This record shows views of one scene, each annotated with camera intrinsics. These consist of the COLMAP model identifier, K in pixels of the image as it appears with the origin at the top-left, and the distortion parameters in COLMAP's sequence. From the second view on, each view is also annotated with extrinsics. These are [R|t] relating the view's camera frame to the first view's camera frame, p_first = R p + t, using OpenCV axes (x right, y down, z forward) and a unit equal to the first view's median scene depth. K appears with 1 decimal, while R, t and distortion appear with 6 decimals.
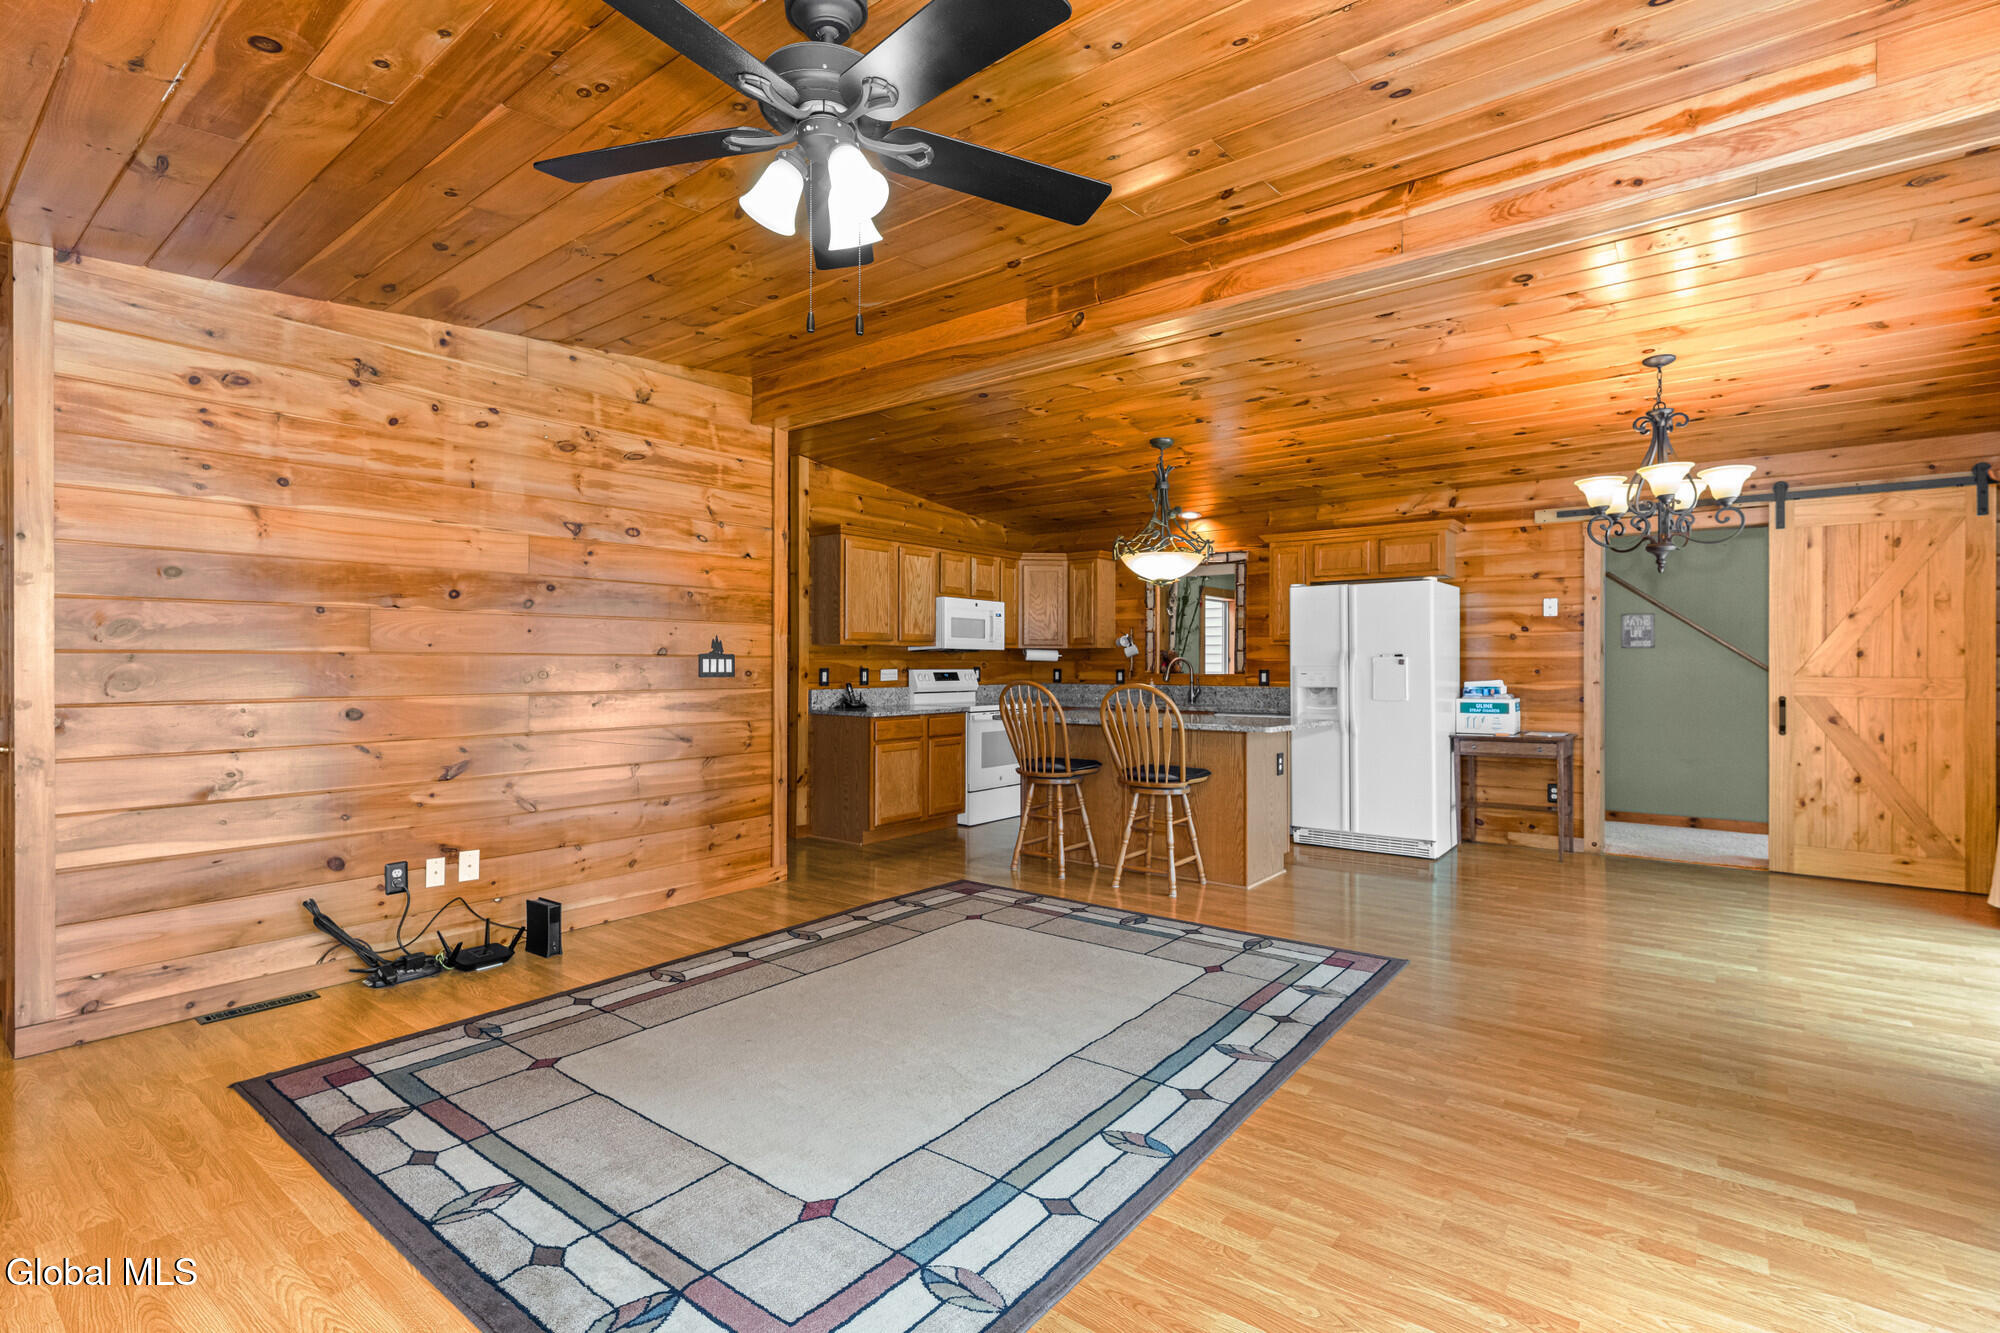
lens RADIAL K [[935.3, 0, 1000.0], [0, 935.3, 666.5], [0, 0, 1]] dist [0.001164, 0.000135]
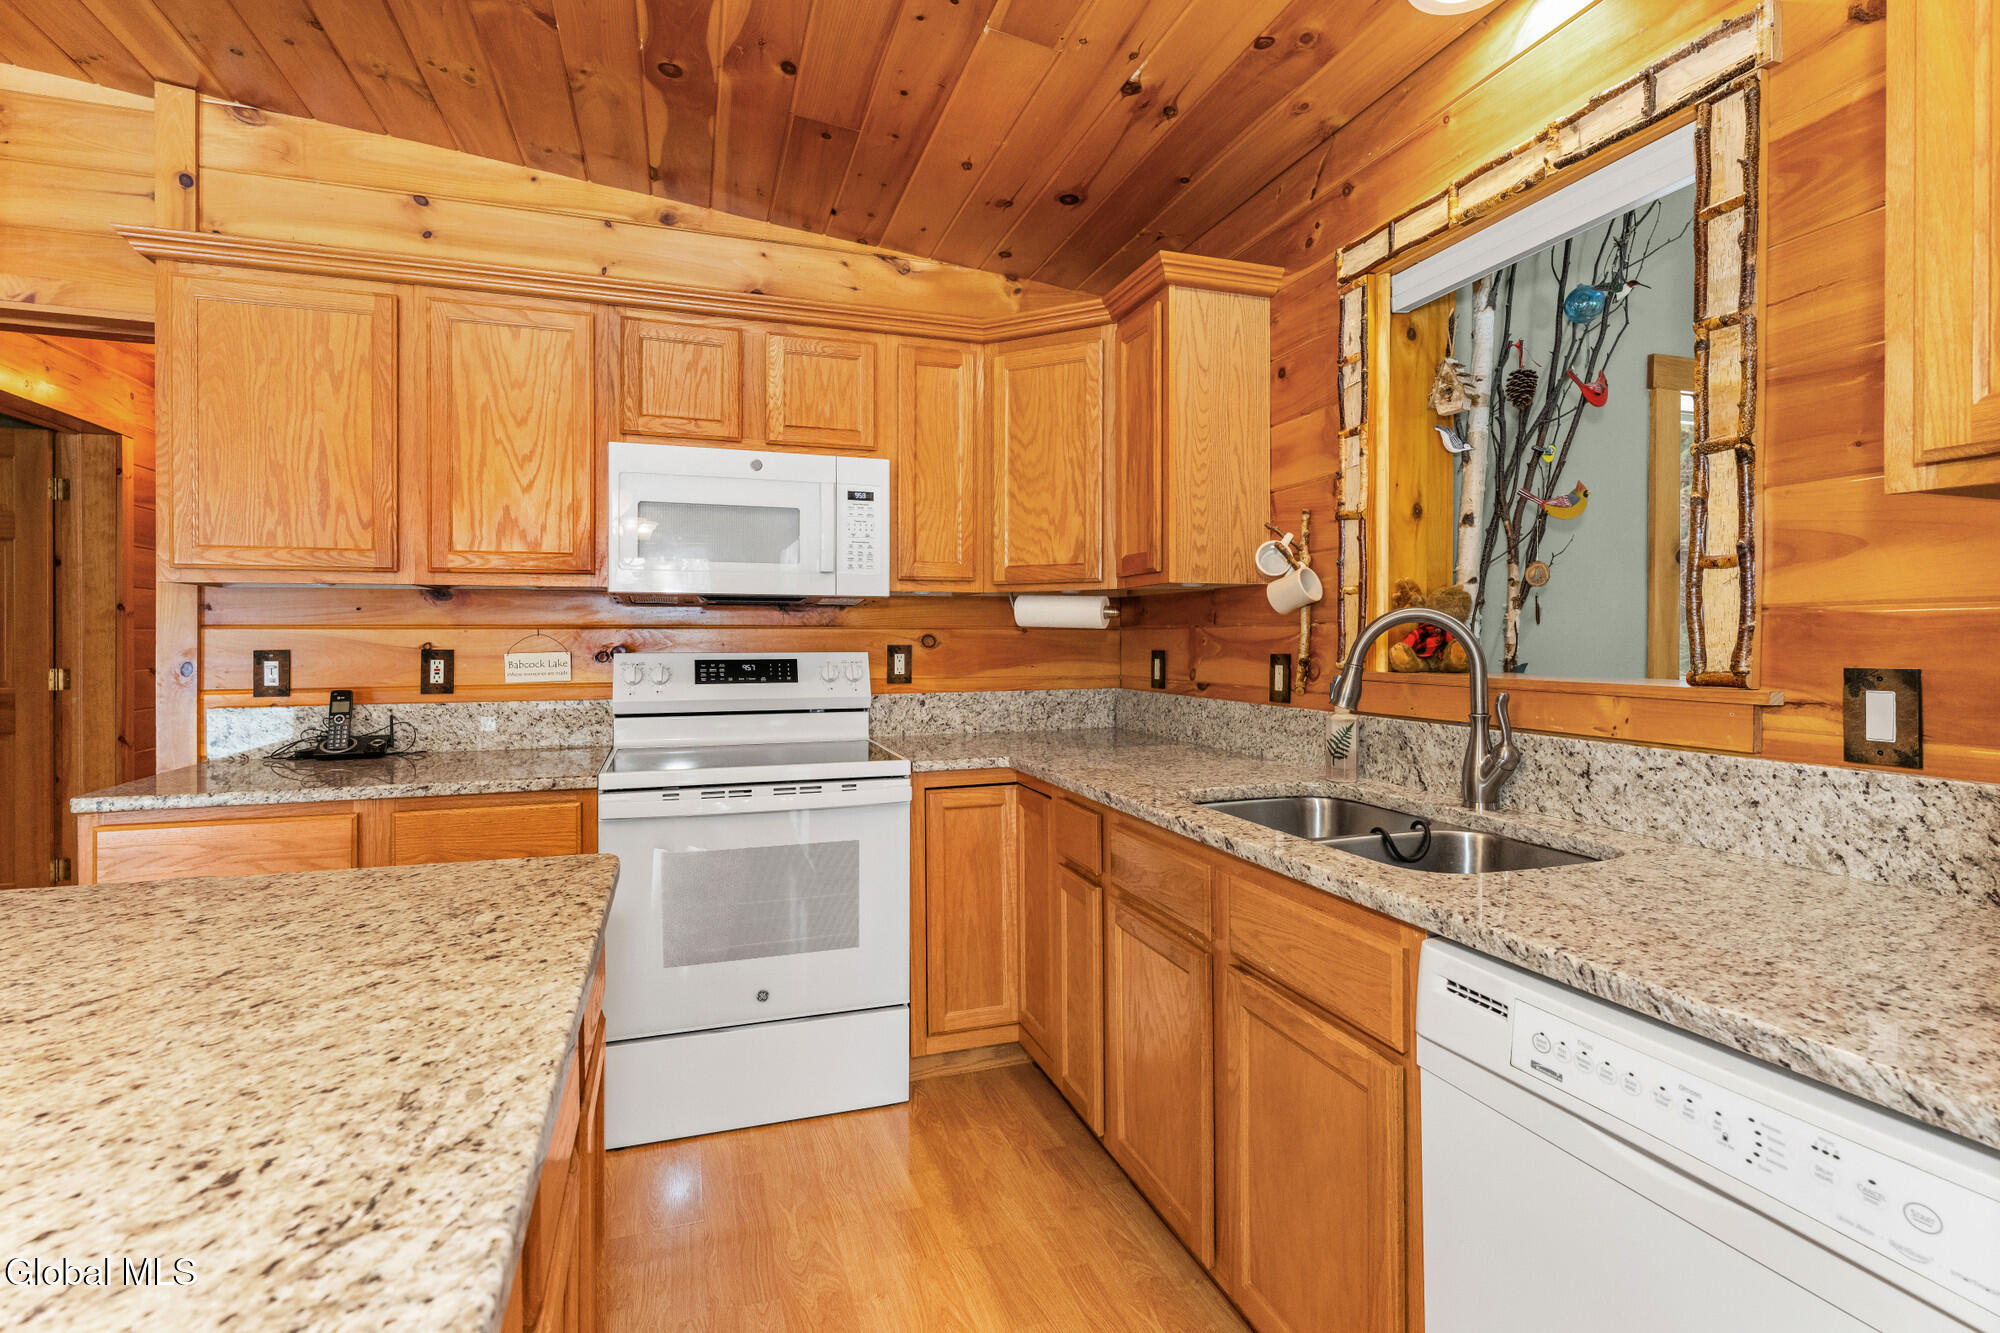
lens RADIAL K [[942.7, 0, 998.8], [0, 942.7, 641.5], [0, 0, 1]] dist [0.000642, 0.000024]
pose [[0.834978, 0.001427, -0.550281, 0.279955], [-0.001516, 0.999999, 0.000292, -0.001344], [0.550281, 0.000591, 0.834980, 0.889844]]
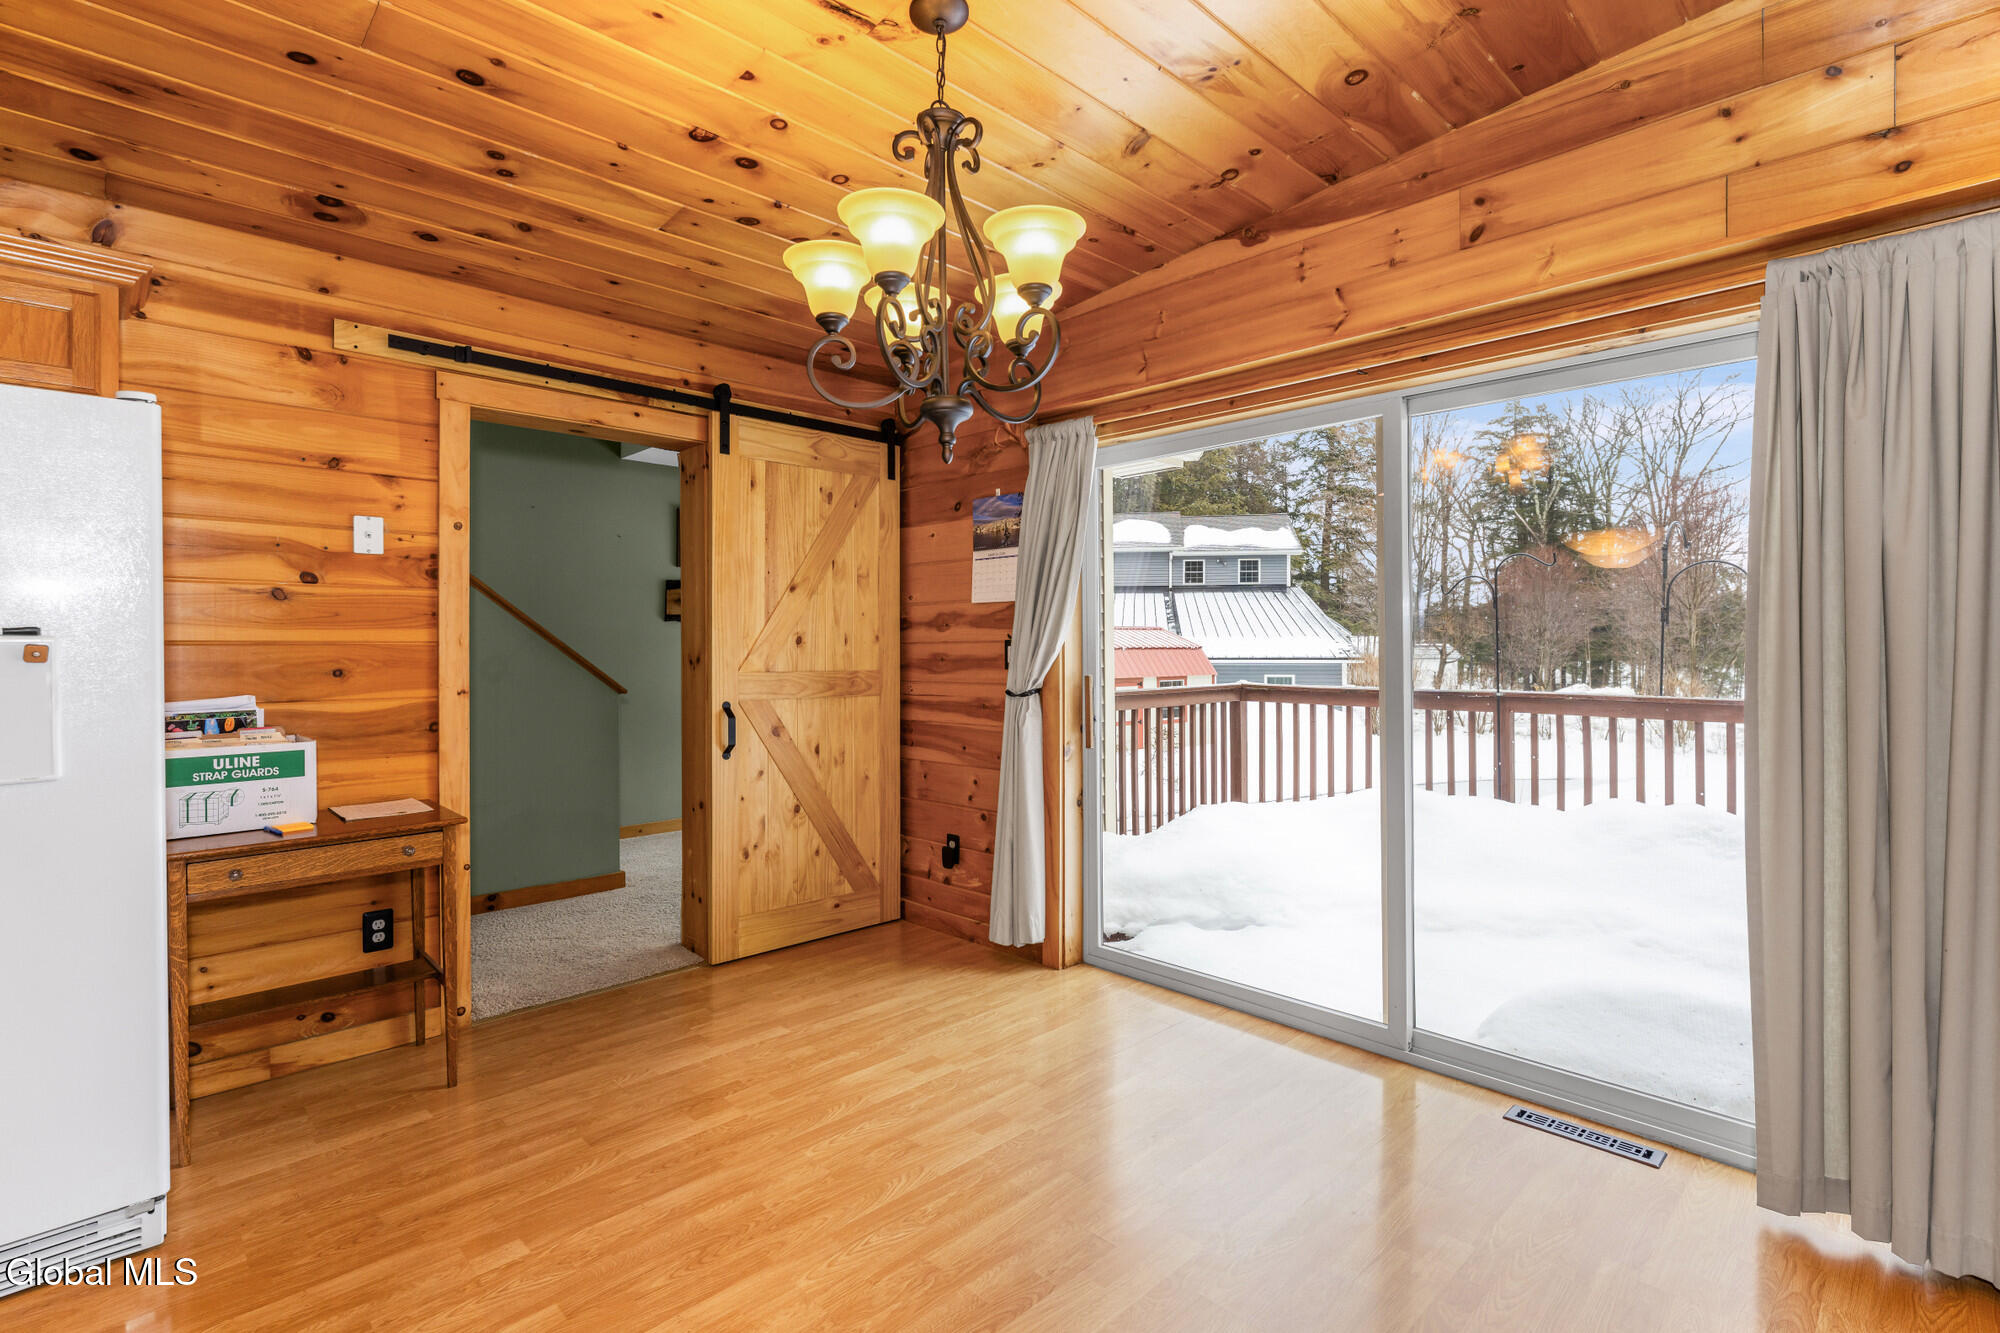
lens RADIAL K [[942.7, 0, 998.8], [0, 942.7, 641.5], [0, 0, 1]] dist [0.000642, 0.000024]
pose [[0.131024, 0.006469, 0.991358, 0.161992], [0.004813, 0.999963, -0.007161, -0.005174], [-0.991367, 0.005710, 0.130988, 0.626682]]
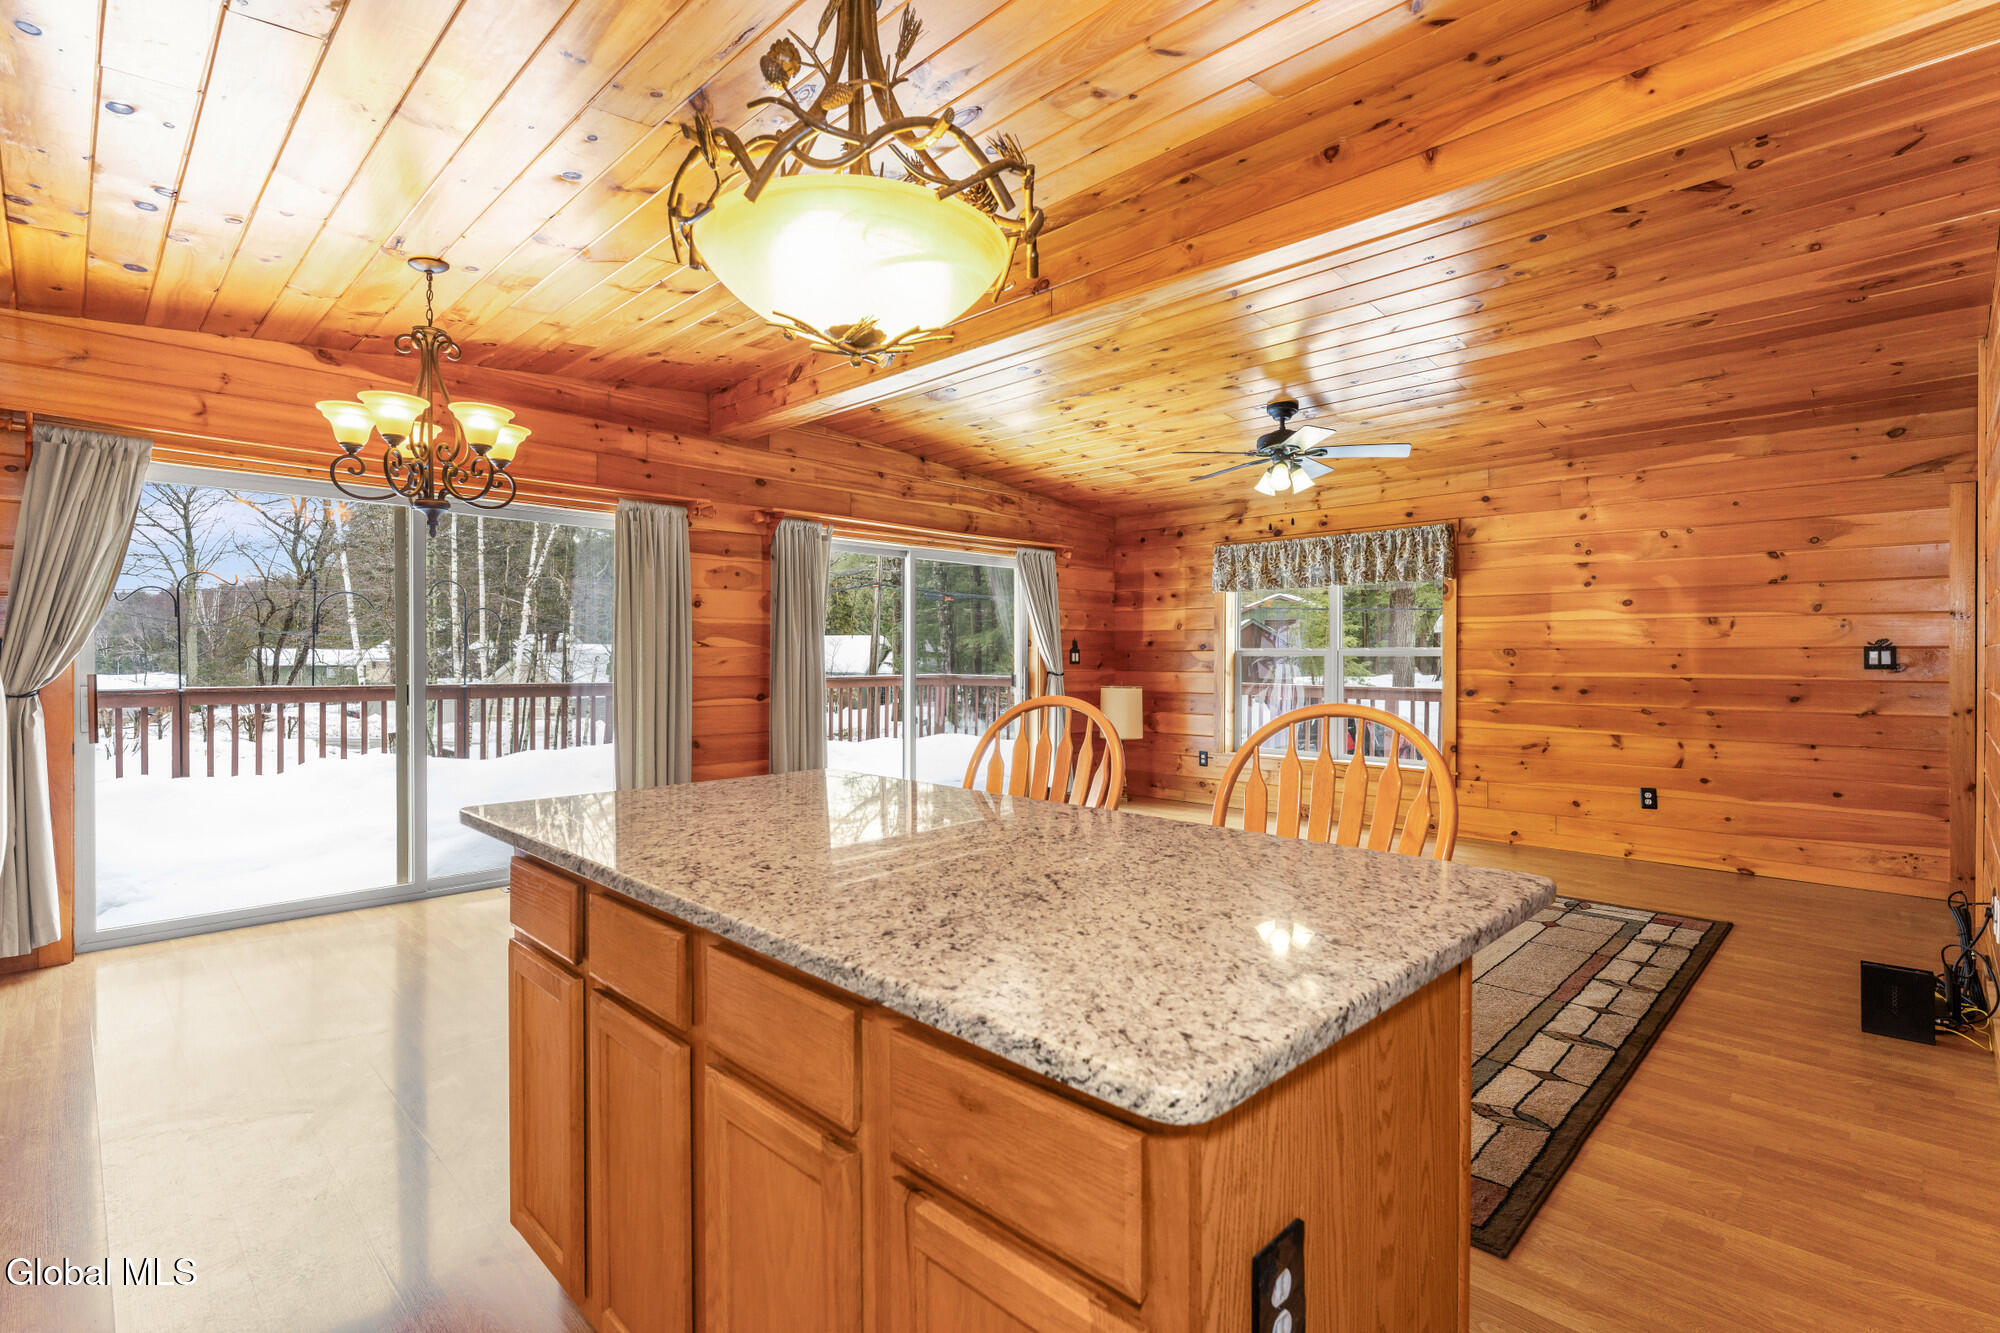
lens RADIAL K [[935.3, 0, 1000.0], [0, 935.3, 666.5], [0, 0, 1]] dist [0.001164, 0.000135]
pose [[-0.991782, 0.000162, 0.127937, 0.084566], [0.001583, 0.999938, 0.011002, -0.000901], [-0.127927, 0.011114, -0.991721, 1.140190]]
